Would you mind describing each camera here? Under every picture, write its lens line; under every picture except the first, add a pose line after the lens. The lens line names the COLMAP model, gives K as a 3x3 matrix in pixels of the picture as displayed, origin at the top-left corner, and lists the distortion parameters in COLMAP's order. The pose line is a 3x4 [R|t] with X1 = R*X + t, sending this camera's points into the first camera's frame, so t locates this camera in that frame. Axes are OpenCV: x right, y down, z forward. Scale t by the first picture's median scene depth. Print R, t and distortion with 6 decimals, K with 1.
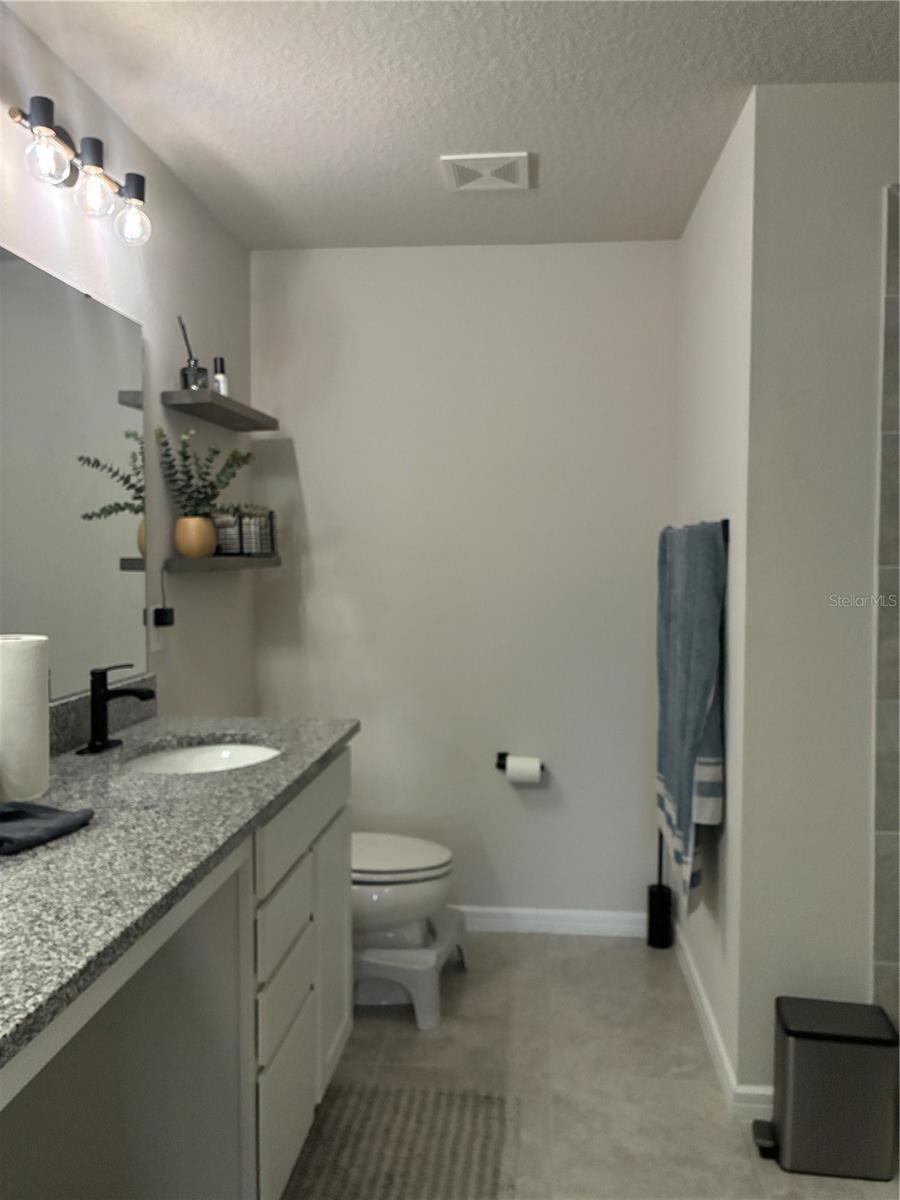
lens RADIAL K [[907.6, 0, 438.4], [0, 907.6, 595.9], [0, 0, 1]] dist [0.043762, -0.055059]
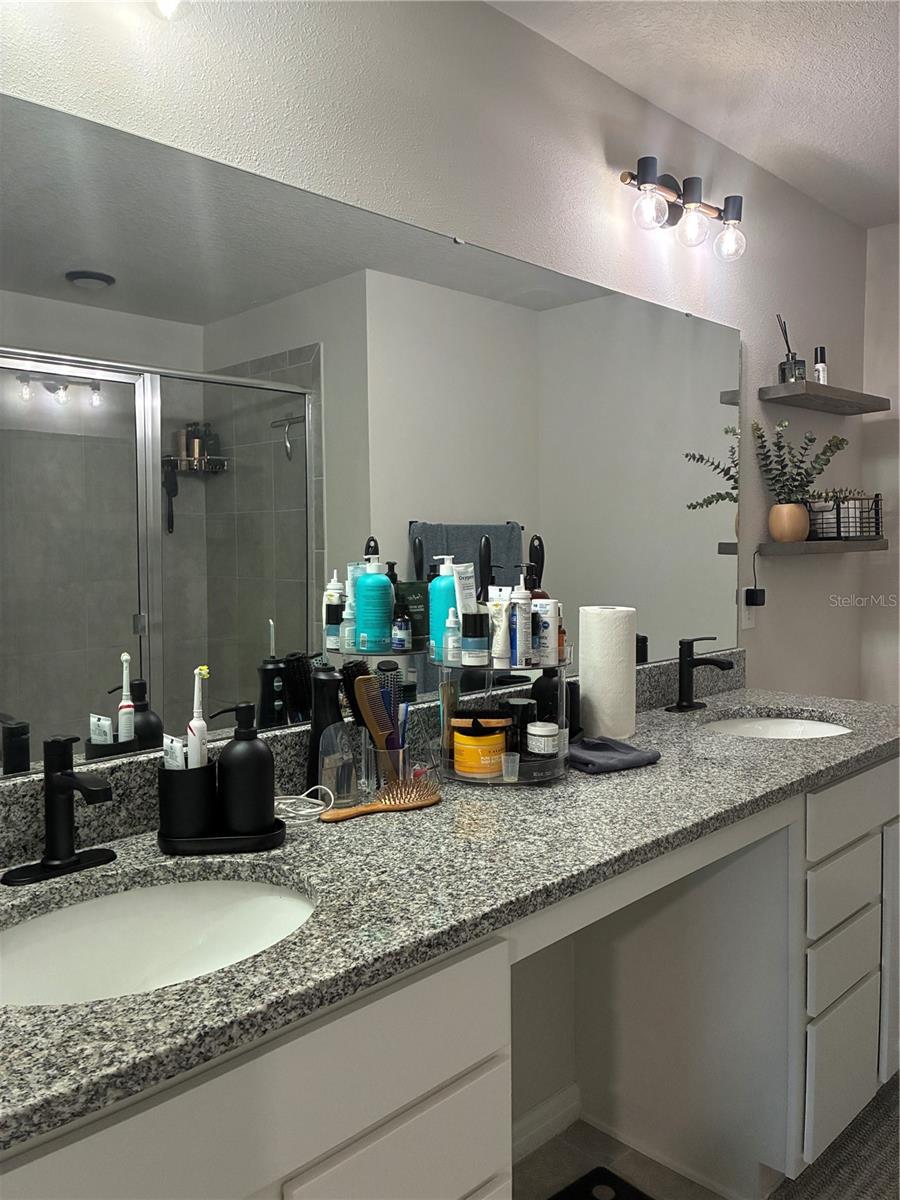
lens RADIAL K [[907.6, 0, 458.9], [0, 907.6, 600.2], [0, 0, 1]] dist [0.043762, -0.055059]
pose [[0.785004, 0.036074, -0.618440, 0.111137], [-0.021918, 0.999295, 0.030468, 0.001402], [0.619103, -0.010362, 0.785241, -0.080812]]
